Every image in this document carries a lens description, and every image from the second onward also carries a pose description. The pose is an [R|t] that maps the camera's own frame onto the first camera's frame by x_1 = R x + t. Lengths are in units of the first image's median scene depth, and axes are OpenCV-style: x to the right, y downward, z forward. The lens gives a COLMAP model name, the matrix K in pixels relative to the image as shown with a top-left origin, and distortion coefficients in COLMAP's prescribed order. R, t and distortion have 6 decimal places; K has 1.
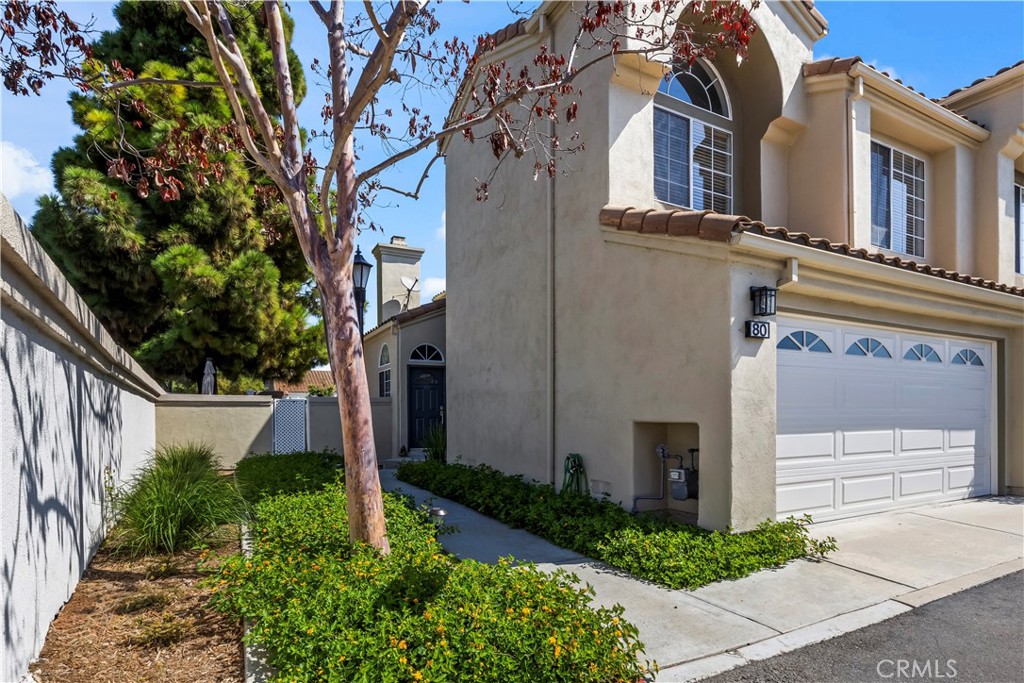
lens RADIAL K [[521.7, 0, 502.1], [0, 521.7, 422.0], [0, 0, 1]] dist [-0.007868, -0.006354]
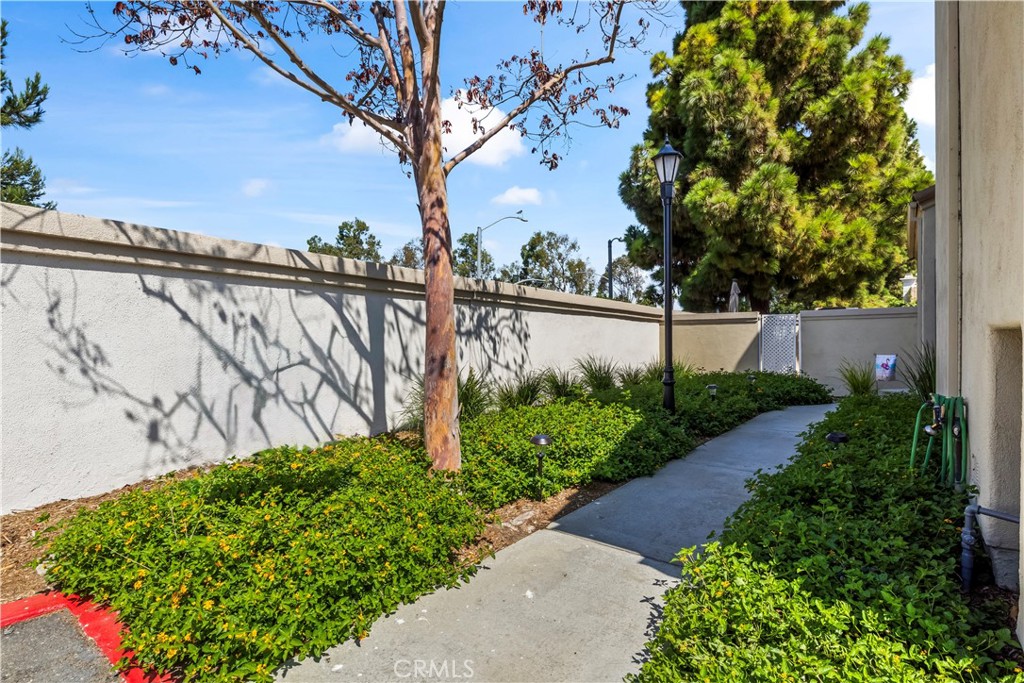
lens RADIAL K [[499.2, 0, 518.6], [0, 499.2, 341.9], [0, 0, 1]] dist [-0.003764, -0.000164]
pose [[0.430151, 0.004885, -0.902744, 0.169005], [-0.007044, 0.999973, 0.002054, 0.004984], [0.902730, 0.005475, 0.430174, 0.184692]]
